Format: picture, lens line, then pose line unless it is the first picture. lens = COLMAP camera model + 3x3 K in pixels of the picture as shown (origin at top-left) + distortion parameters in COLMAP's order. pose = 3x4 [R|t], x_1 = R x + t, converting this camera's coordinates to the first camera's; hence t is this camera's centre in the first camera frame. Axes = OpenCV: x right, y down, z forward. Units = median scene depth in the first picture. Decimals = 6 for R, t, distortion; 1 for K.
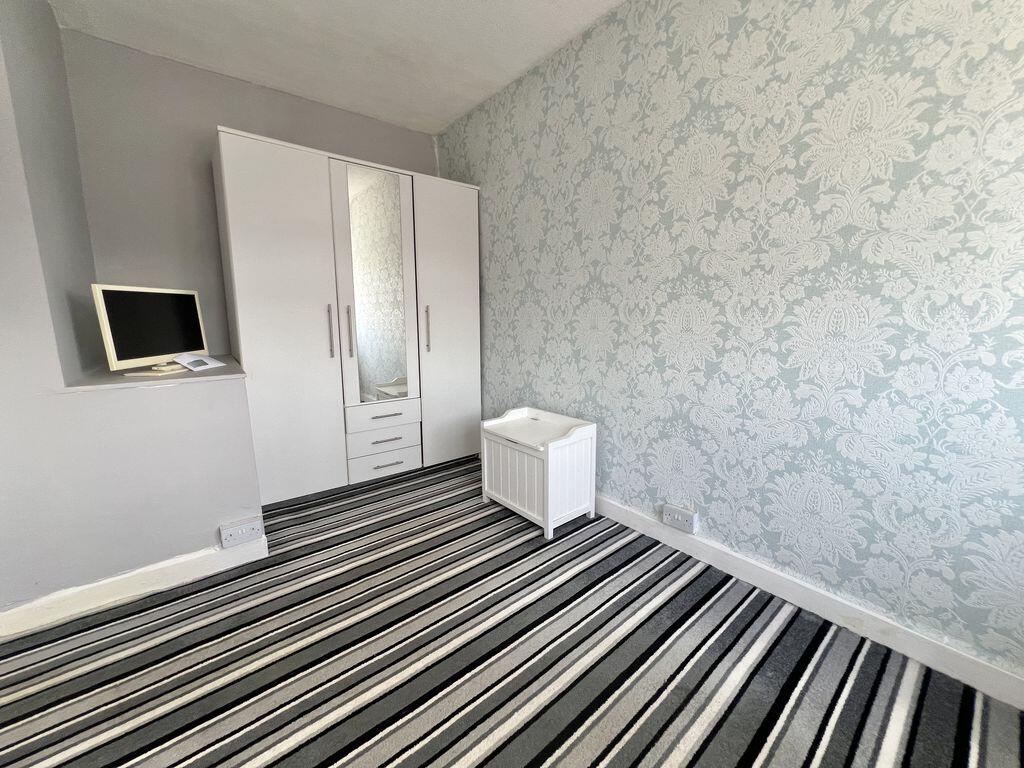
lens RADIAL K [[408.4, 0, 508.5], [0, 408.4, 381.6], [0, 0, 1]] dist [0.001552, -0.000315]
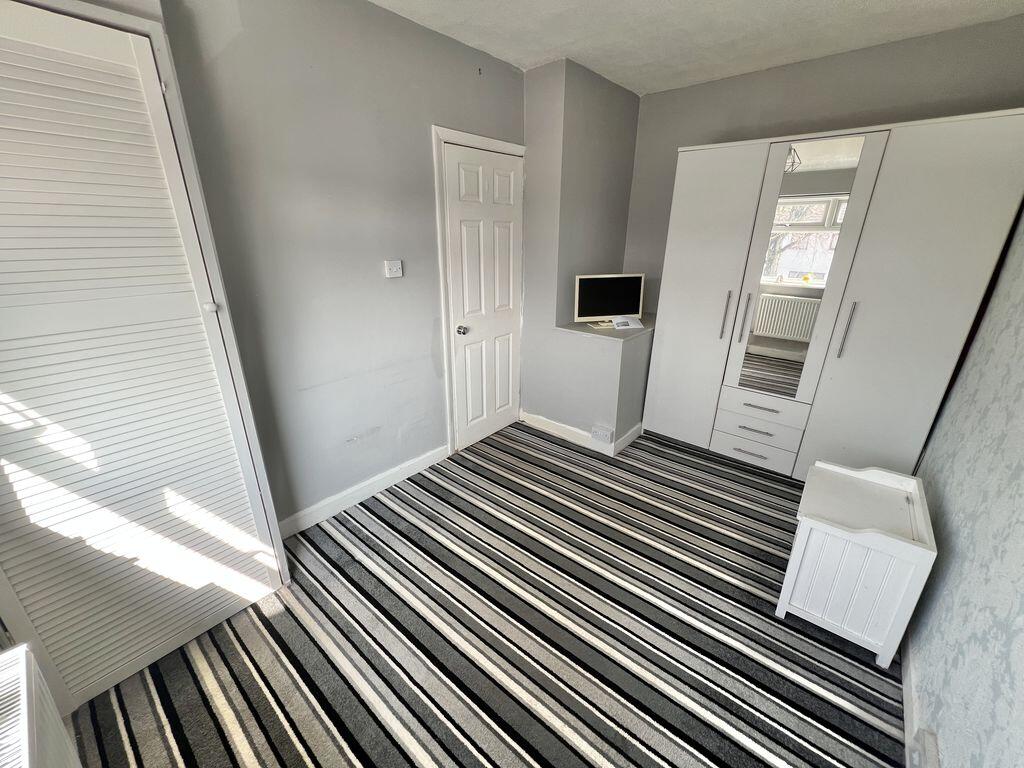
lens RADIAL K [[408.4, 0, 507.5], [0, 408.4, 381.0], [0, 0, 1]] dist [0.001552, -0.000315]
pose [[0.180194, 0.341868, -0.922310, 0.613945], [-0.160099, 0.935349, 0.315422, -0.243075], [0.970514, 0.090824, 0.223277, 0.233690]]
